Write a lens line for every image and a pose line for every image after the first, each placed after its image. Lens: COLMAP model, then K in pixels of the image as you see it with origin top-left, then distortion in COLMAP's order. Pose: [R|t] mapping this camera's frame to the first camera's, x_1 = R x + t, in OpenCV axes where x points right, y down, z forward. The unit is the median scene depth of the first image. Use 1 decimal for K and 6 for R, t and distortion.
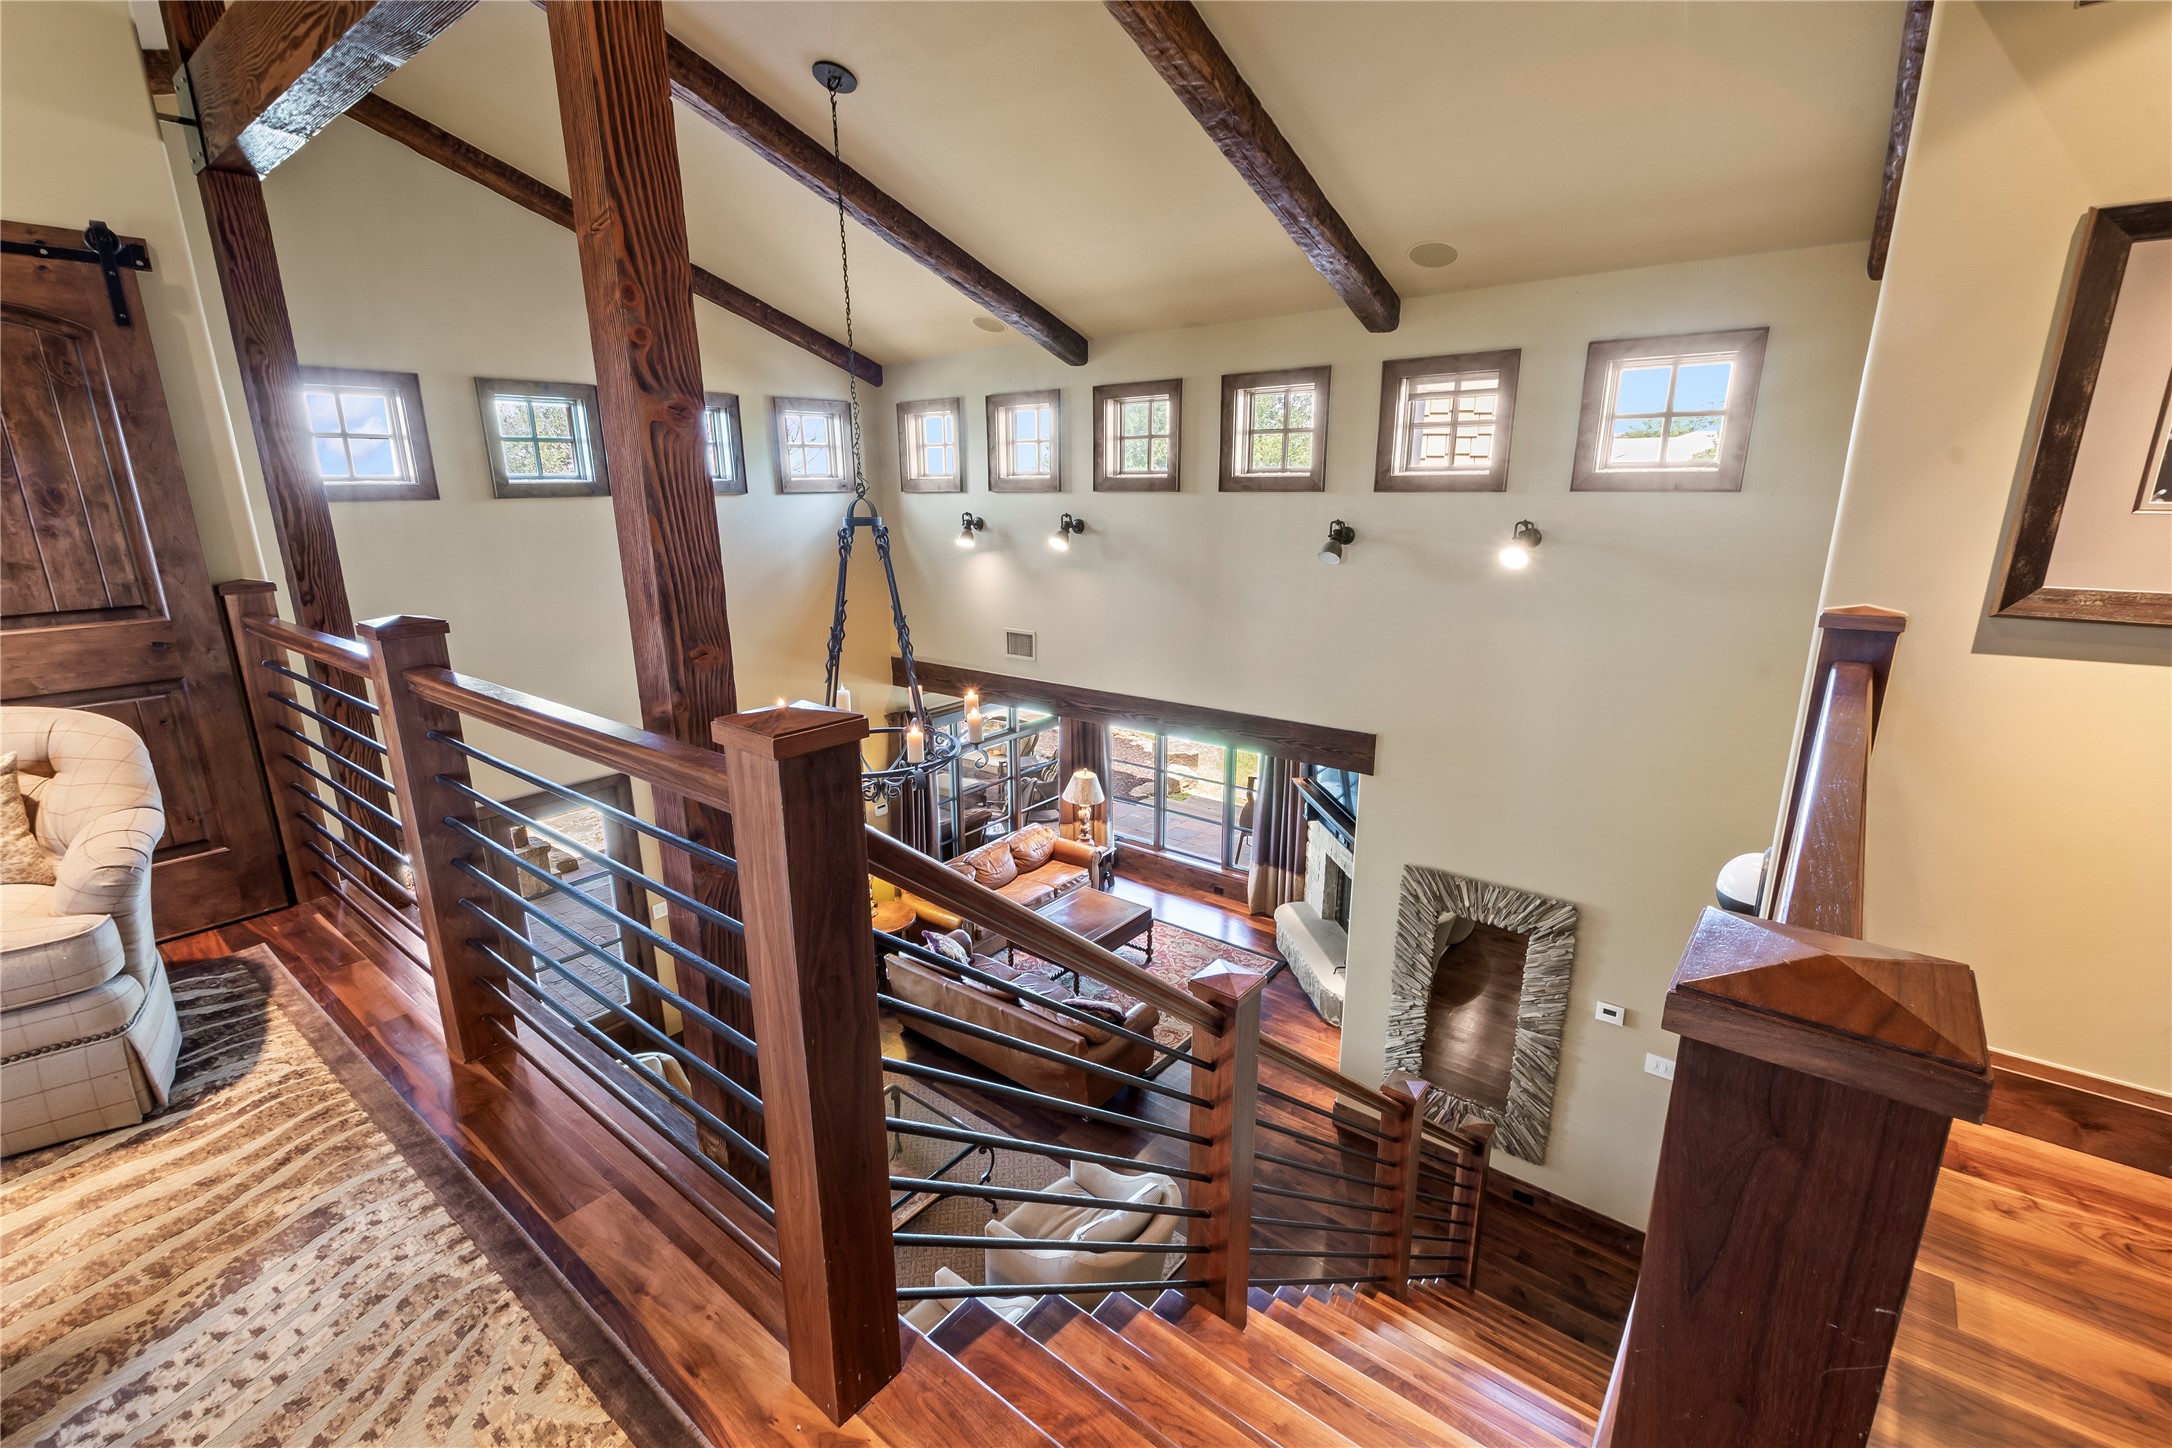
lens RADIAL K [[949.1, 0, 1094.4], [0, 949.1, 744.7], [0, 0, 1]] dist [0.003976, 0.000110]
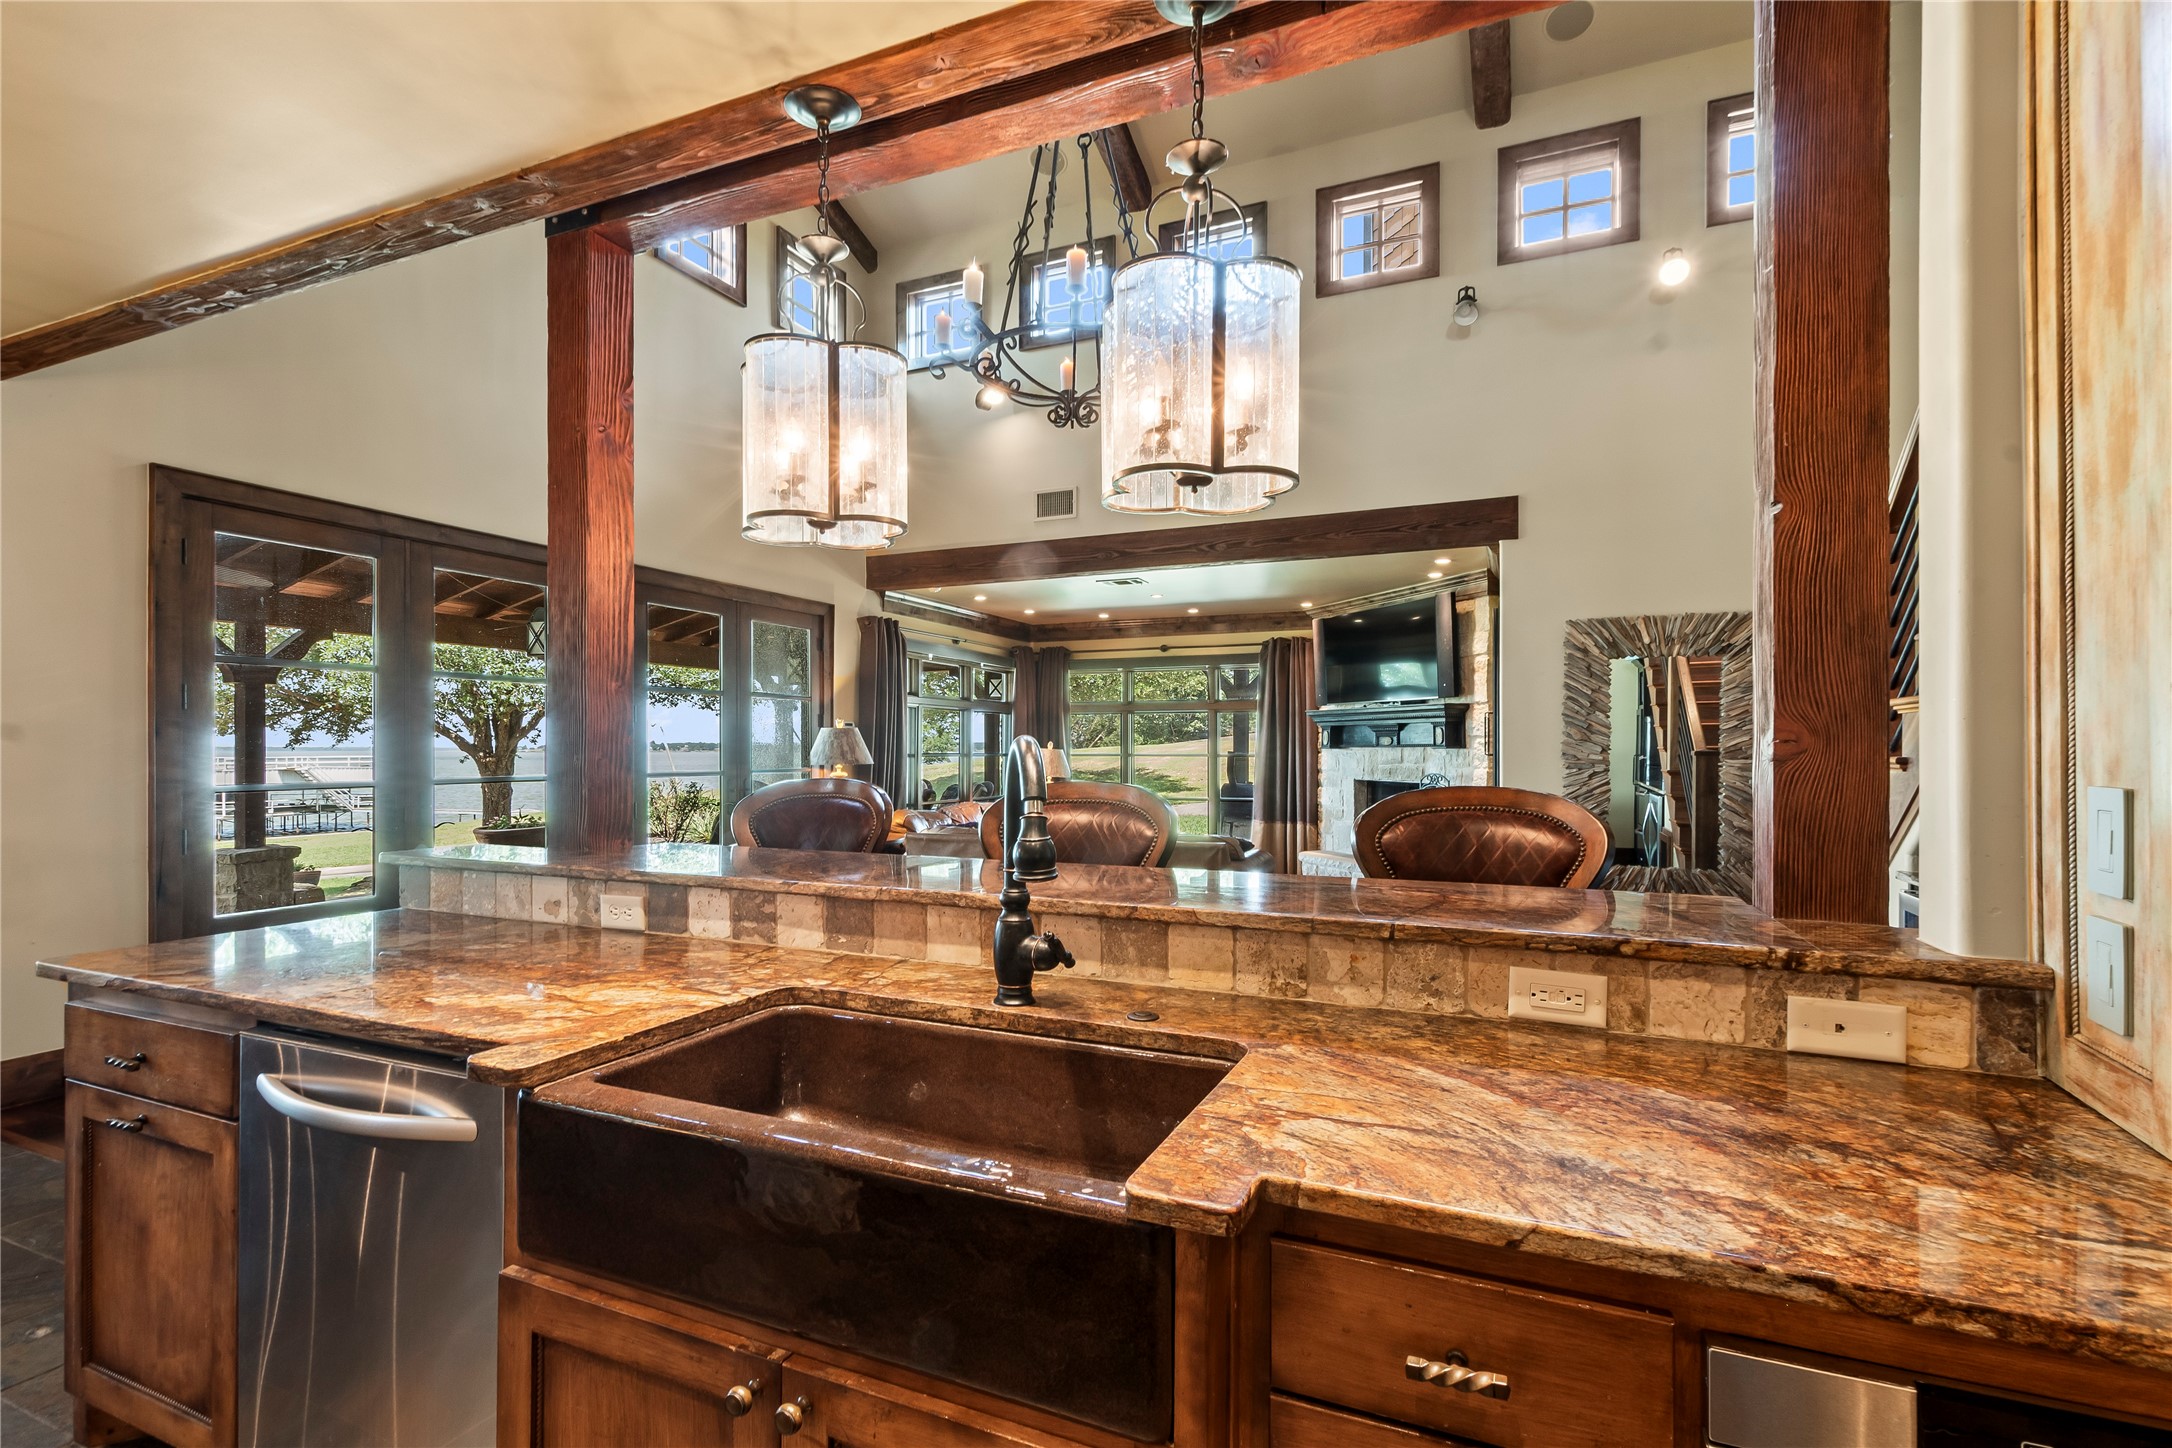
lens RADIAL K [[949.1, 0, 1094.4], [0, 949.1, 744.7], [0, 0, 1]] dist [0.003976, 0.000110]
pose [[0.961554, 0.031858, 0.272763, -0.385635], [0.046606, 0.959909, -0.276410, 0.488803], [-0.270634, 0.278495, 0.921519, 0.291467]]
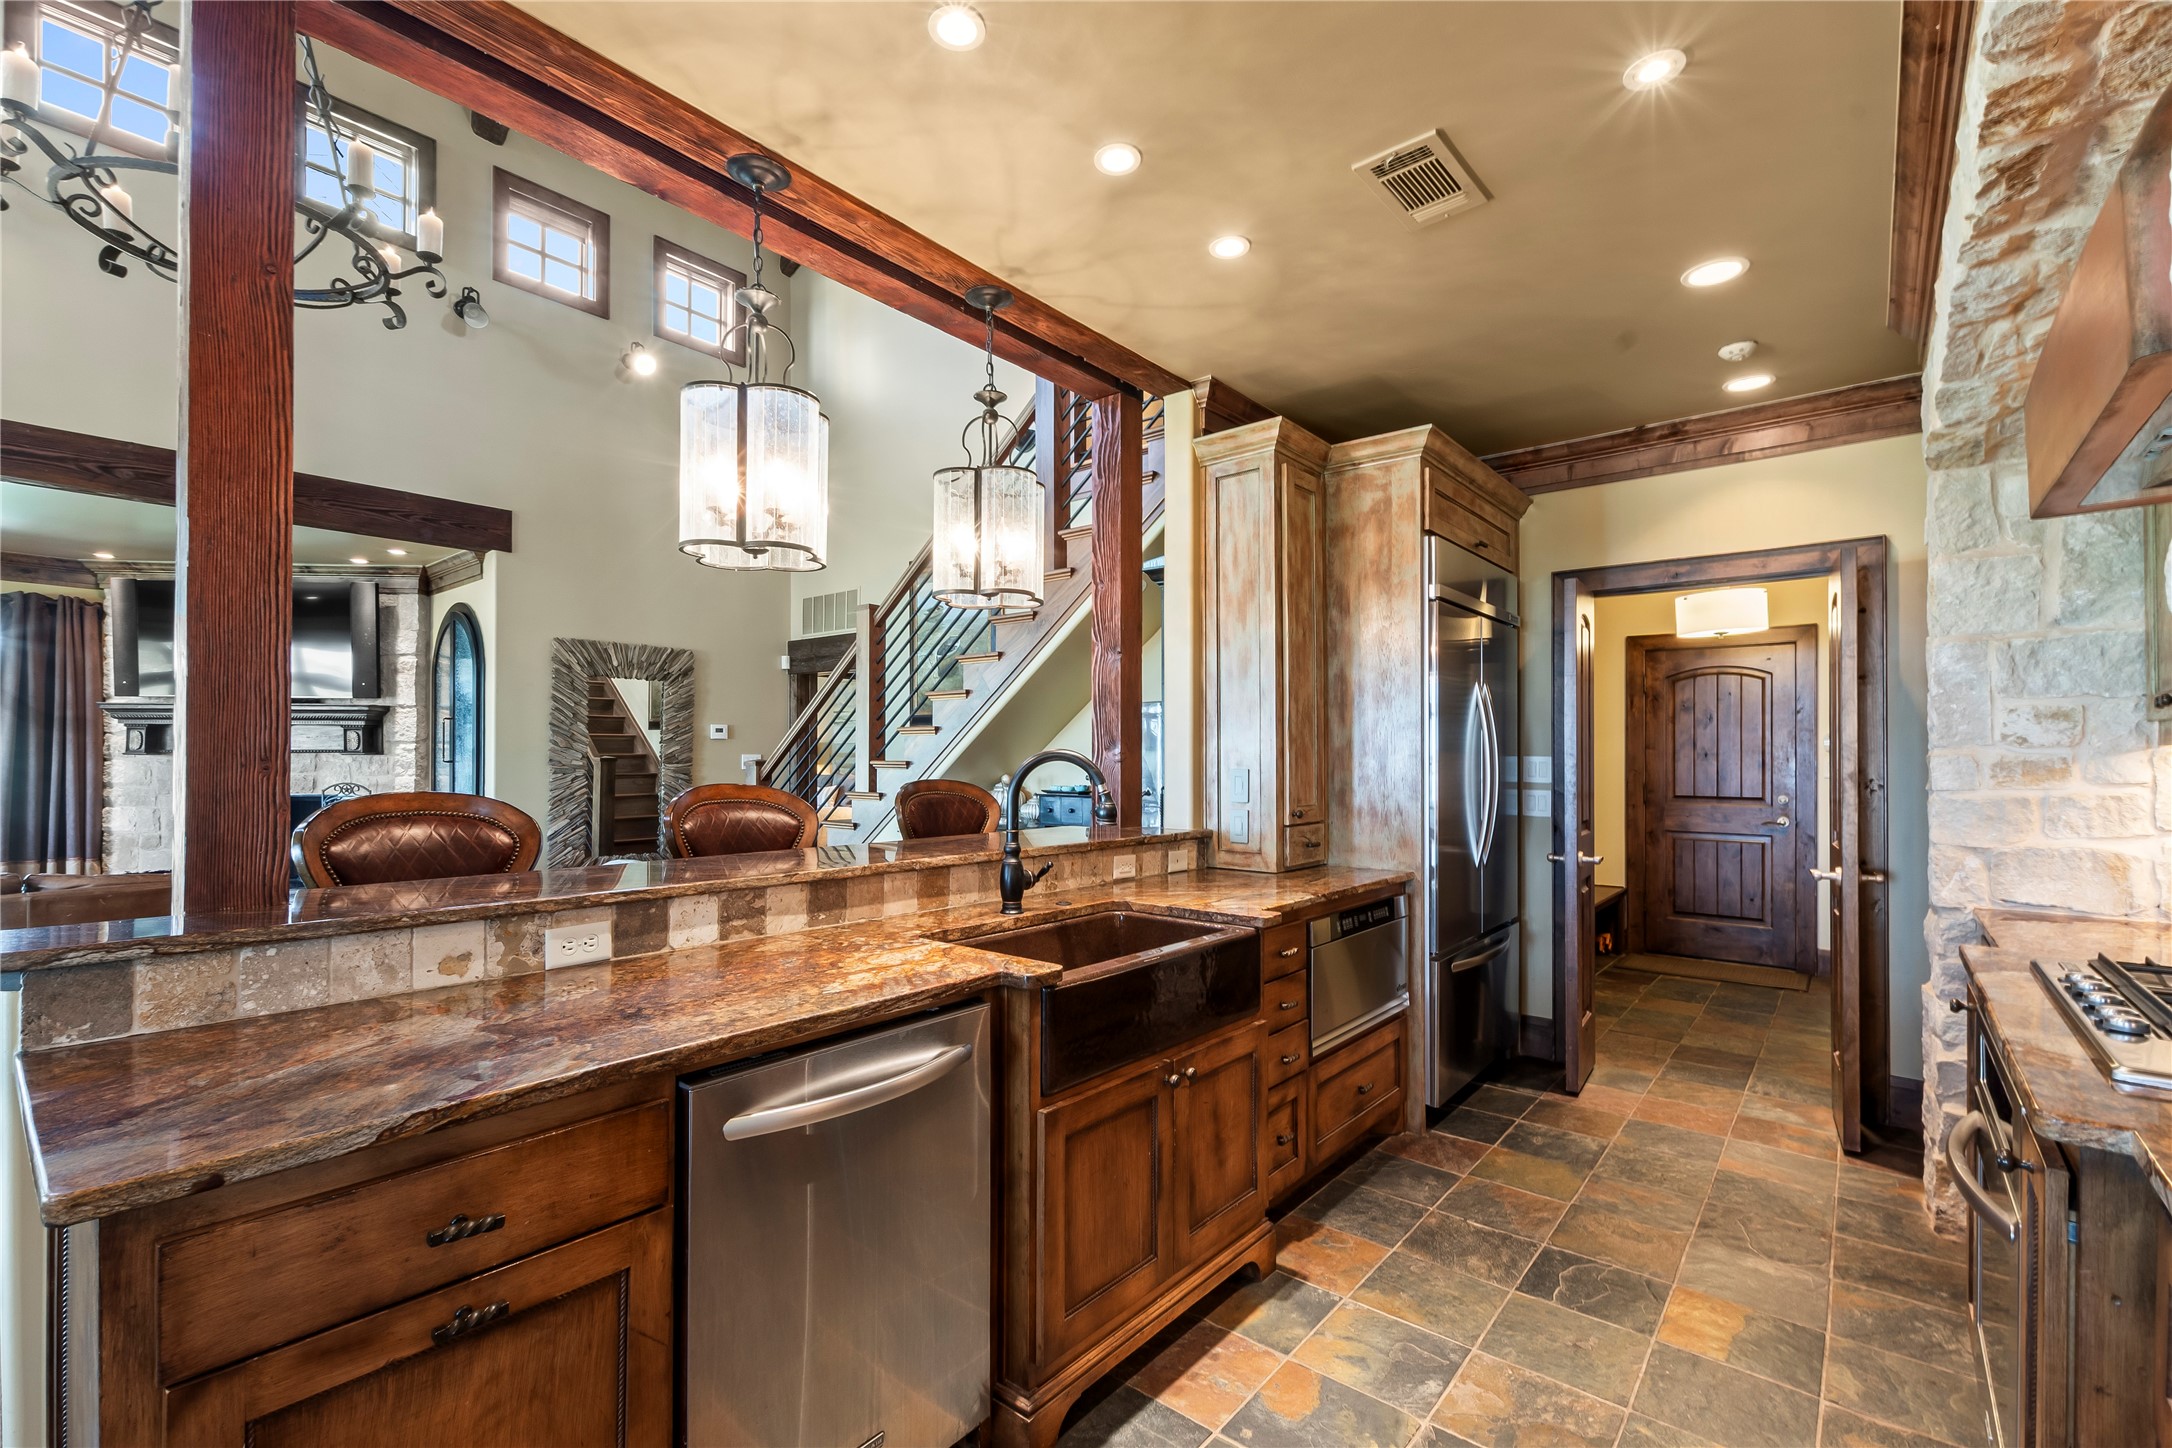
lens RADIAL K [[949.1, 0, 1094.4], [0, 949.1, 744.7], [0, 0, 1]] dist [0.003976, 0.000110]
pose [[0.013881, 0.042995, 0.998979, -0.703662], [0.272651, 0.961053, -0.045151, 0.447476], [-0.962013, 0.272999, 0.001618, 0.471929]]
